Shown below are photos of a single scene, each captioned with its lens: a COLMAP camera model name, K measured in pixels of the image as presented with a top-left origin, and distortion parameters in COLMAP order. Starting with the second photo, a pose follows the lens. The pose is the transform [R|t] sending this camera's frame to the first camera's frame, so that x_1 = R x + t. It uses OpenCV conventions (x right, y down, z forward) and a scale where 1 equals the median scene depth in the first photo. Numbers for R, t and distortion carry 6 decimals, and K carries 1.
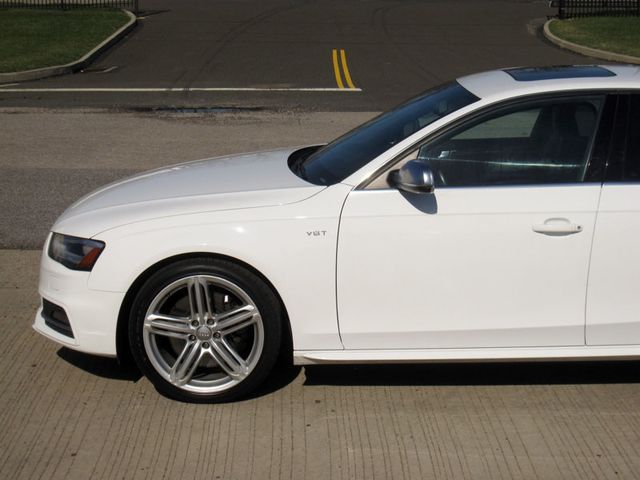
lens RADIAL K [[1289.6, 0, 320.0], [0, 1289.6, 240.0], [0, 0, 1]] dist [-0.146992, -0.000541]
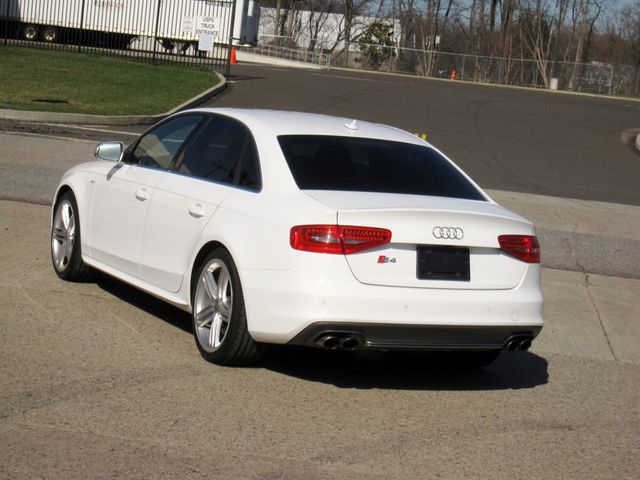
lens RADIAL K [[1537.4, 0, 320.0], [0, 1537.4, 240.0], [0, 0, 1]] dist [-0.076205, -0.473289]
pose [[0.990534, 0.117924, -0.070254, 0.054800], [-0.123395, 0.989176, -0.079407, 0.070250], [0.060130, 0.087324, 0.994364, -0.346800]]
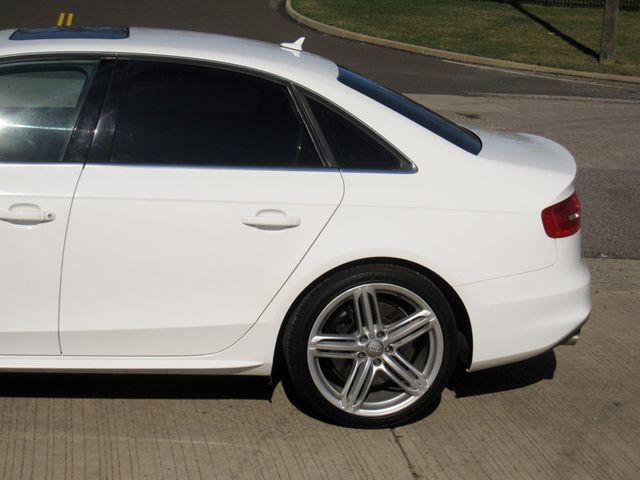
lens RADIAL K [[1289.6, 0, 320.0], [0, 1289.6, 240.0], [0, 0, 1]] dist [-0.146992, -0.000541]
pose [[0.983941, 0.031267, 0.175736, 0.067726], [-0.035005, 0.999221, 0.018212, -0.004538], [-0.175029, -0.024071, 0.984269, 0.042126]]
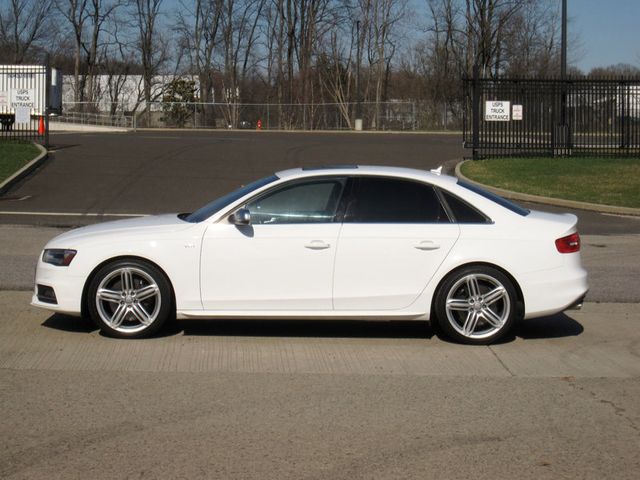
lens RADIAL K [[1537.4, 0, 320.0], [0, 1537.4, 240.0], [0, 0, 1]] dist [-0.076205, -0.473289]
pose [[0.998665, 0.016897, 0.048803, 0.023123], [-0.010837, 0.992487, -0.121871, 0.076960], [-0.050495, 0.121180, 0.991345, -0.371619]]
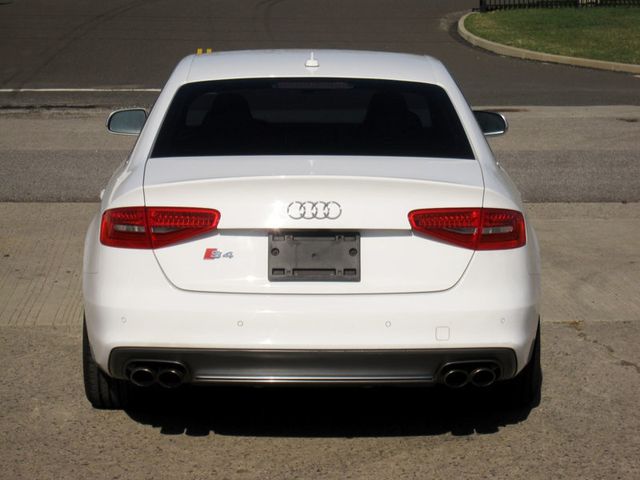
lens RADIAL K [[1774.8, 0, 320.0], [0, 1774.8, 240.0], [0, 0, 1]] dist [-0.030115, -0.663287]
pose [[0.998637, -0.006628, 0.051762, 0.051457], [0.009044, 0.998873, -0.046593, 0.055848], [-0.051395, 0.046997, 0.997572, -0.273574]]
